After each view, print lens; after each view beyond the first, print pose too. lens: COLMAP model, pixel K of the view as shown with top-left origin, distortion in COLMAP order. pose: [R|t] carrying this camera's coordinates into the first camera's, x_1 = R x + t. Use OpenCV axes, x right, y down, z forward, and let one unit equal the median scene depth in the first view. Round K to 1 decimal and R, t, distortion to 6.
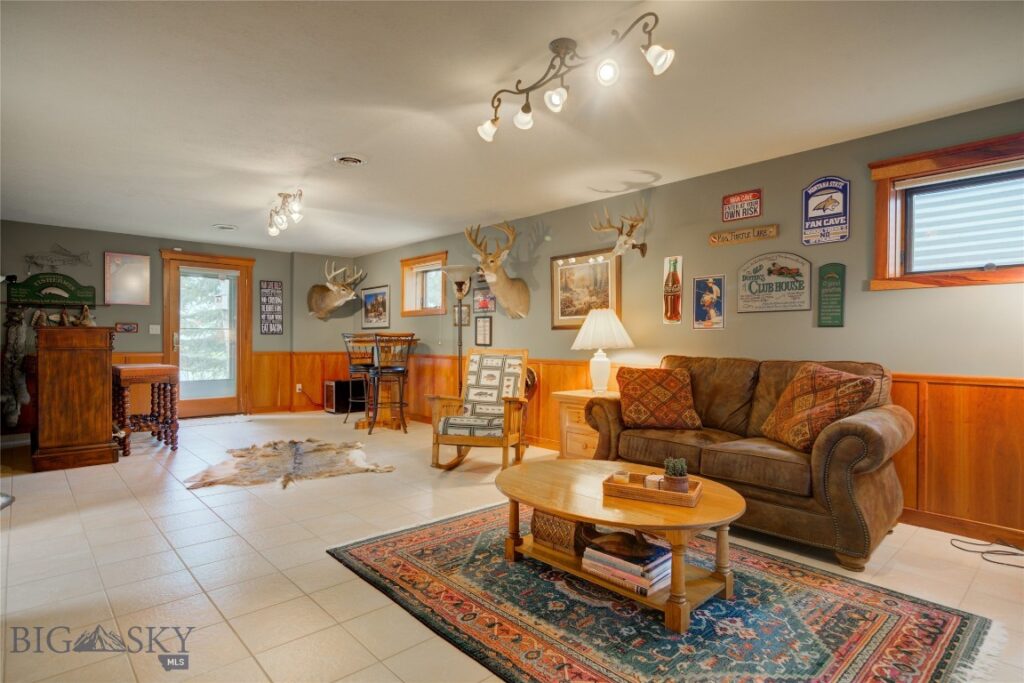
lens RADIAL K [[530.0, 0, 512.0], [0, 530.0, 341.5], [0, 0, 1]] dist [-0.002734, -0.000771]
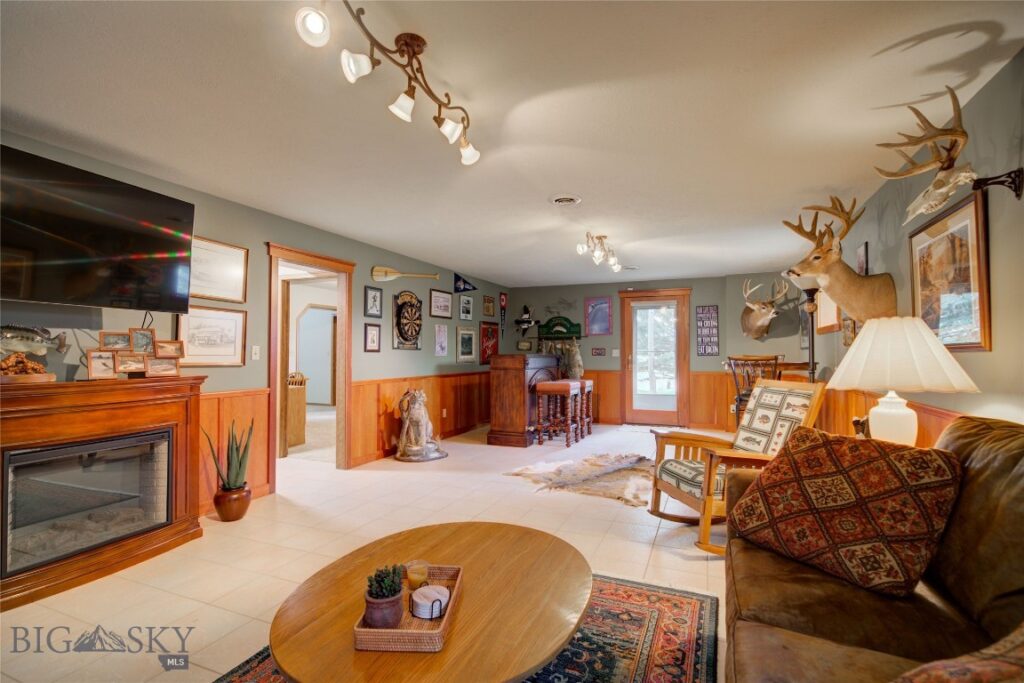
lens RADIAL K [[485.5, 0, 533.5], [0, 485.5, 345.6], [0, 0, 1]] dist [0.012001, 0.018111]
pose [[0.434896, -0.019728, -0.900265, 0.361135], [0.000856, 0.999769, -0.021495, -0.017457], [0.900480, 0.008577, 0.434812, 0.341732]]
